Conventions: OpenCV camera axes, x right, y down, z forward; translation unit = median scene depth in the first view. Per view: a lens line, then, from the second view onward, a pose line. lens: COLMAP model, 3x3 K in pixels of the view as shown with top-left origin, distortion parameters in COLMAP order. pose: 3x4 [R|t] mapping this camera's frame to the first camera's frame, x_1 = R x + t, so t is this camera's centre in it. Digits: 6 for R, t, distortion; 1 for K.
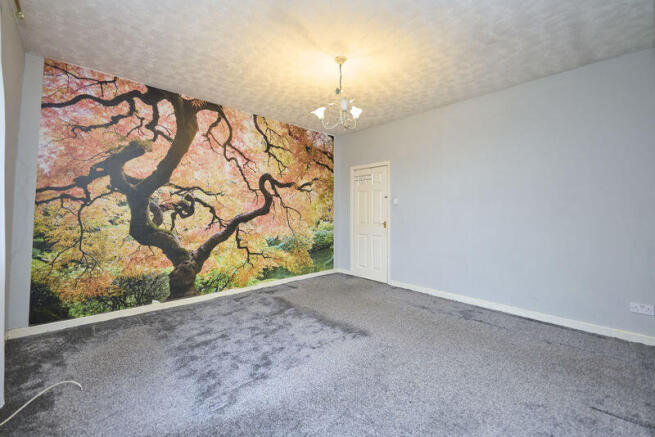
lens RADIAL K [[267.1, 0, 327.2], [0, 267.1, 214.0], [0, 0, 1]] dist [-0.021443, -0.000767]
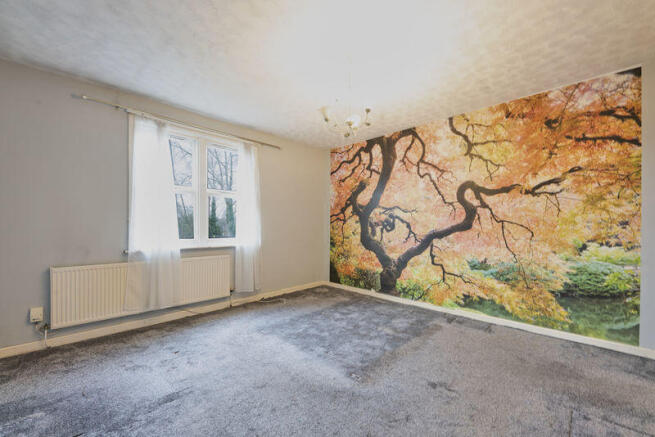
lens RADIAL K [[267.1, 0, 324.7], [0, 267.1, 234.9], [0, 0, 1]] dist [-0.021443, -0.000767]
pose [[0.024439, 0.040557, -0.998878, 0.663894], [0.001941, 0.999173, 0.040617, -0.021876], [0.999699, -0.002931, 0.024340, 0.607966]]
